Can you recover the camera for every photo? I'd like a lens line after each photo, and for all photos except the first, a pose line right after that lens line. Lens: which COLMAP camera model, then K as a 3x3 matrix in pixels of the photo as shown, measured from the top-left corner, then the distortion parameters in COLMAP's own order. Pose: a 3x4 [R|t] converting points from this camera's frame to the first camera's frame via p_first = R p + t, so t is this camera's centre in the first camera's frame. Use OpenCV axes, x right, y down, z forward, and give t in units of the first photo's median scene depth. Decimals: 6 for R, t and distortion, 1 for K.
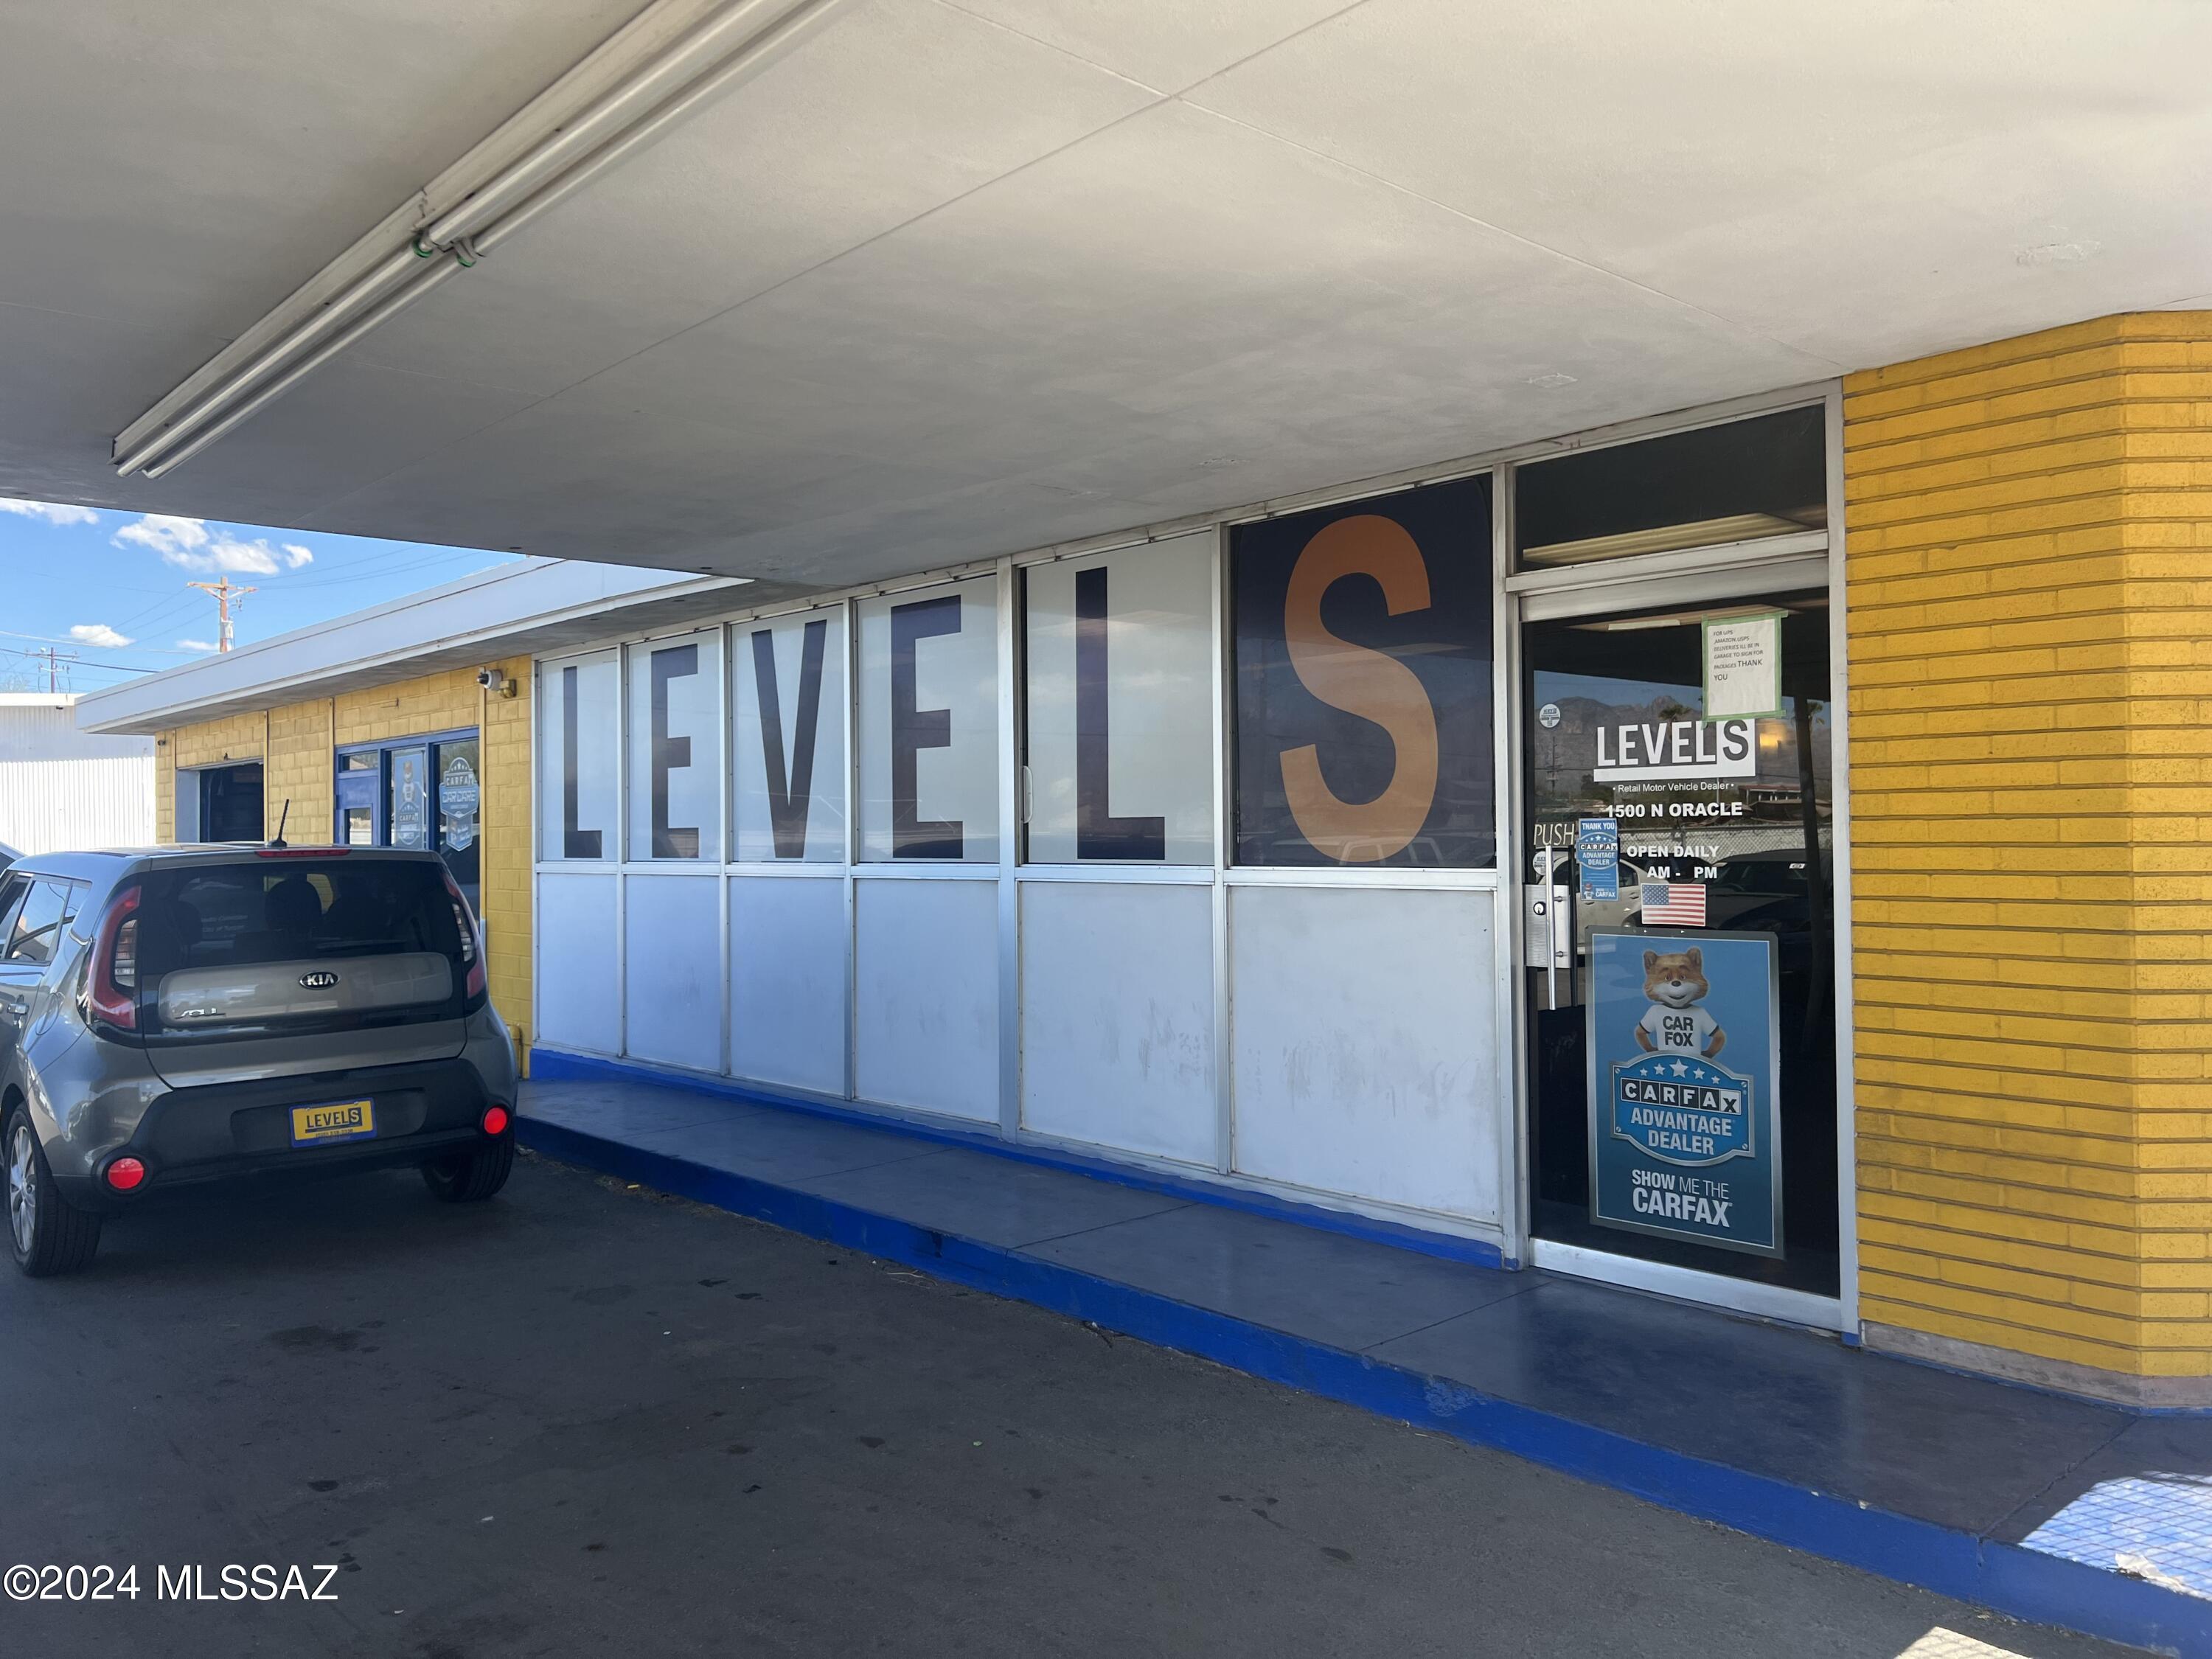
lens RADIAL K [[1677.6, 0, 1096.2], [0, 1677.6, 819.0], [0, 0, 1]] dist [0.070948, -0.078947]
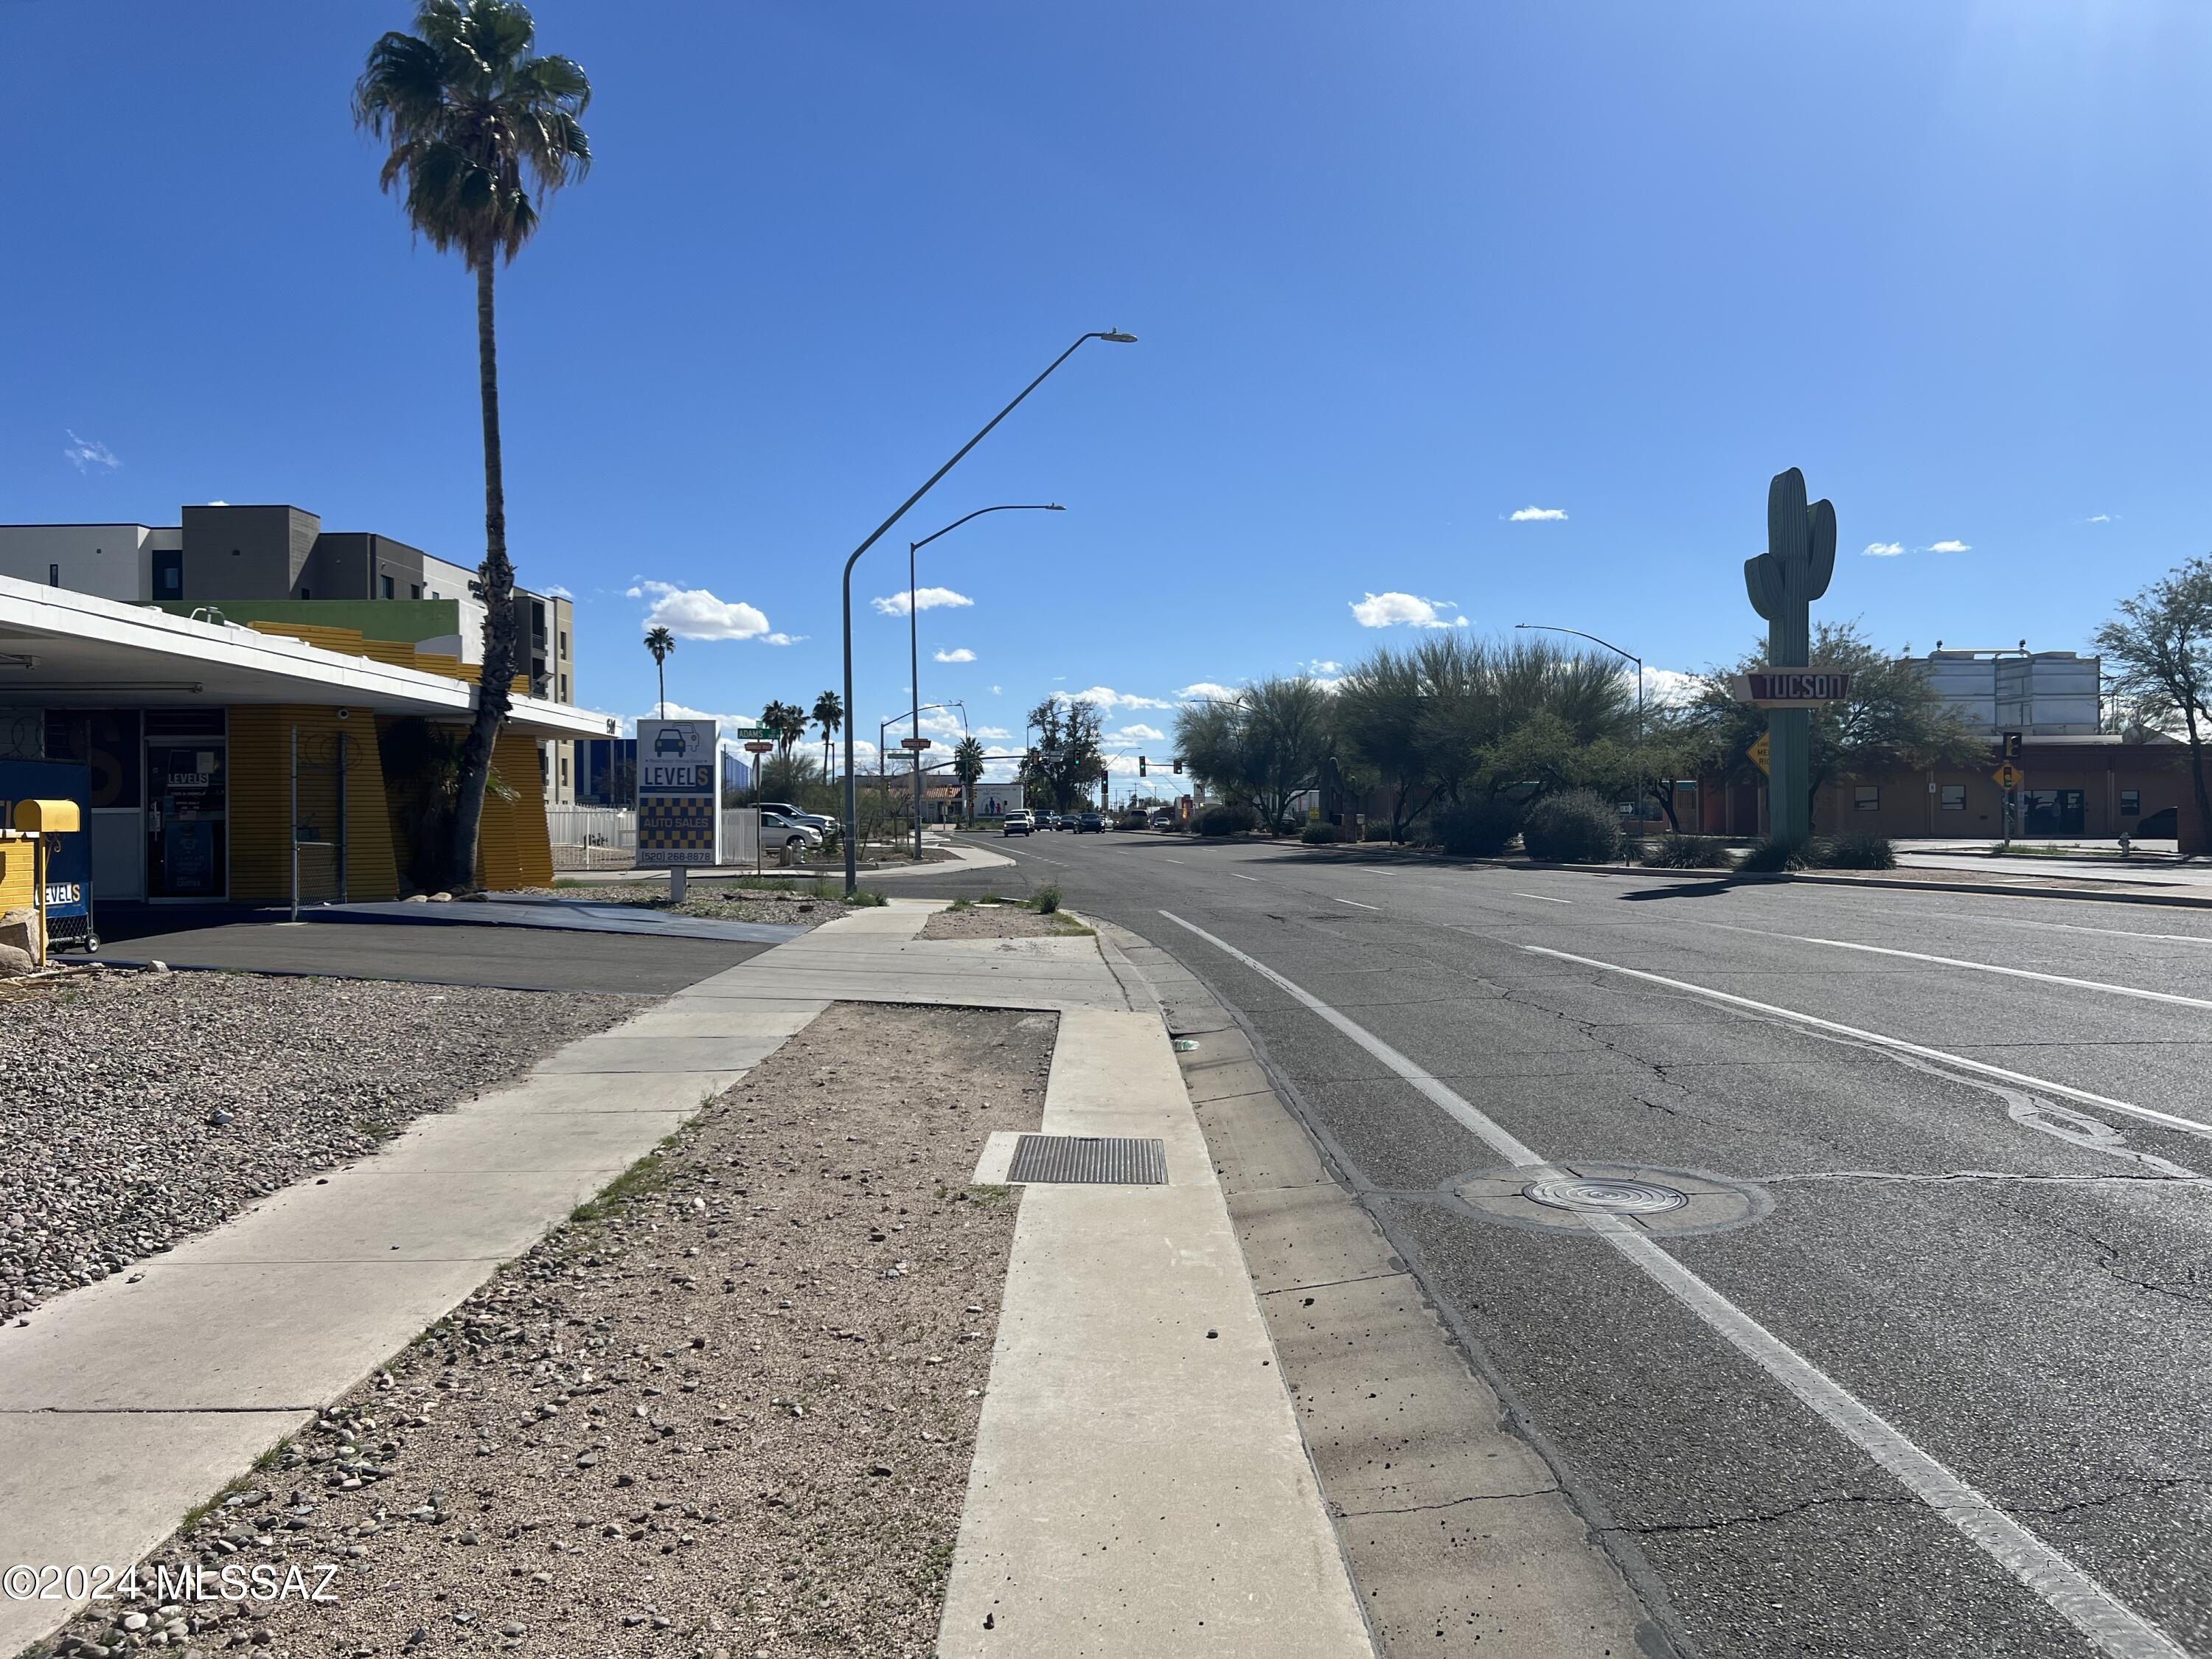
lens RADIAL K [[1677.6, 0, 1096.2], [0, 1677.6, 819.0], [0, 0, 1]] dist [0.070948, -0.078947]
pose [[0.650022, 0.005261, 0.759897, -1.024703], [-0.007812, 0.999969, -0.000241, 0.030050], [-0.759876, -0.005779, 0.650043, -2.532713]]
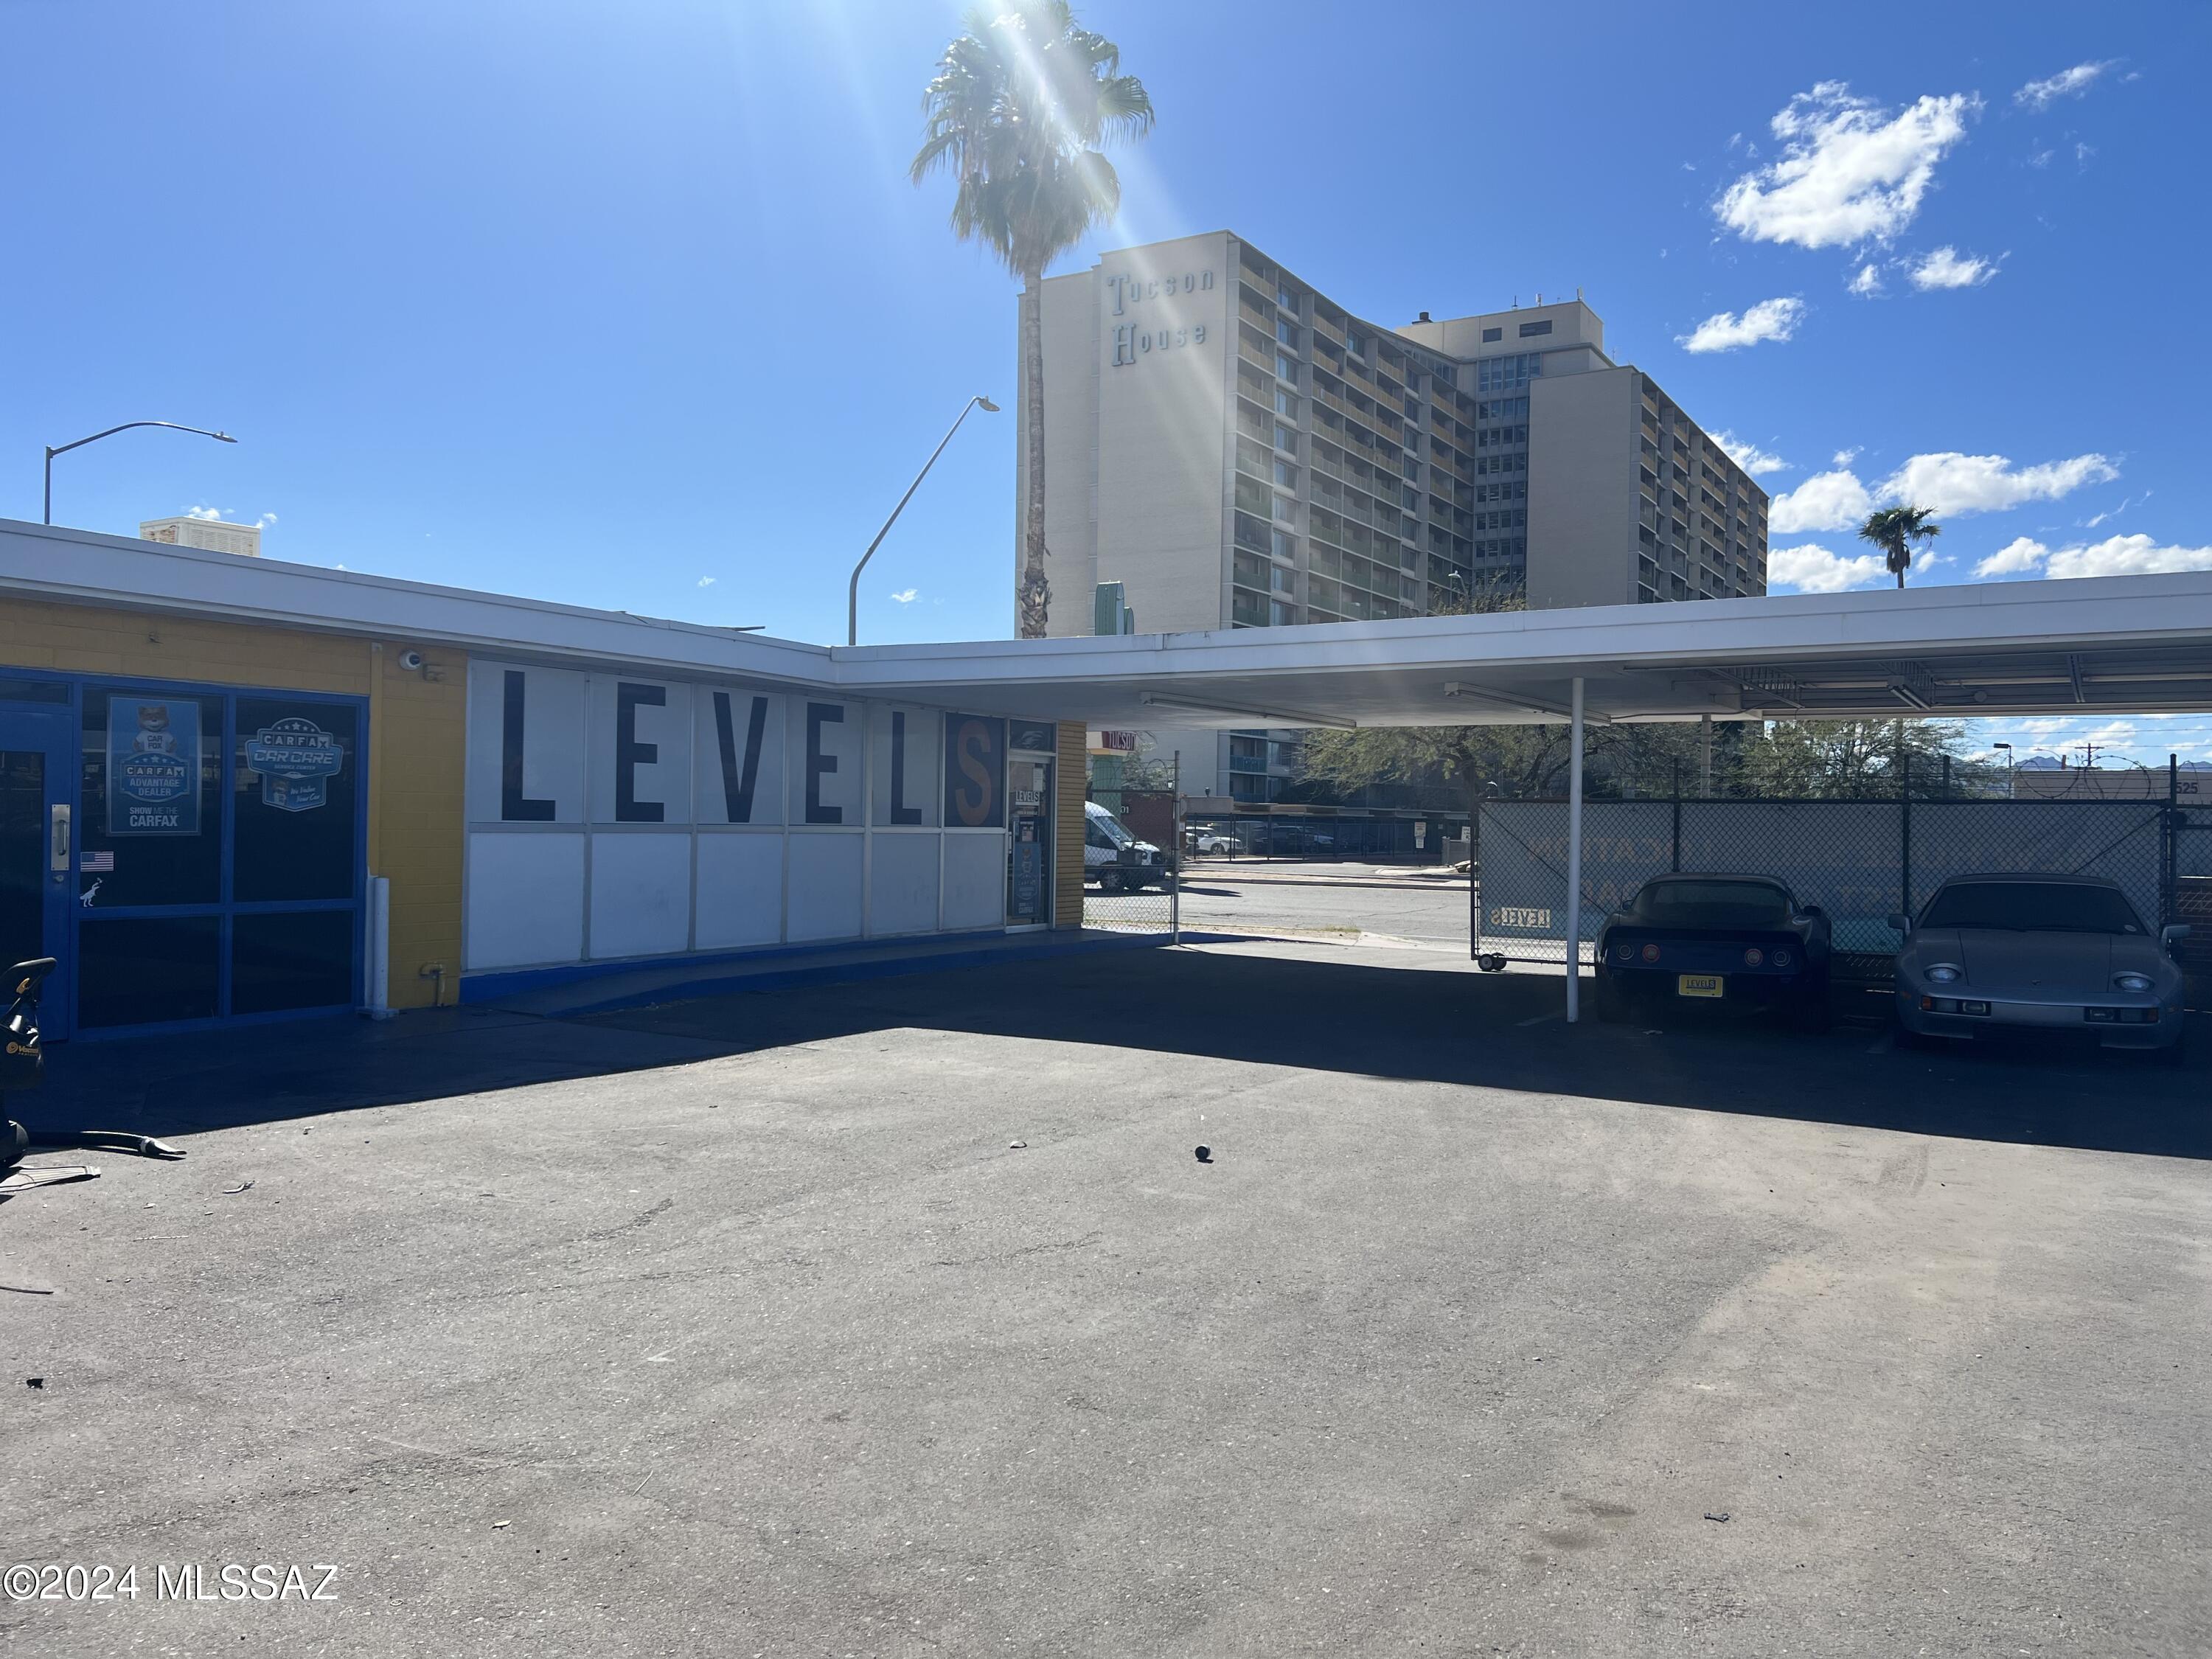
lens RADIAL K [[1677.6, 0, 1096.2], [0, 1677.6, 819.0], [0, 0, 1]] dist [0.070948, -0.078947]
pose [[-0.311588, 0.010786, 0.950156, -2.428444], [-0.017846, 0.999693, -0.017201, 0.052460], [-0.950050, -0.022316, -0.311300, 1.438577]]
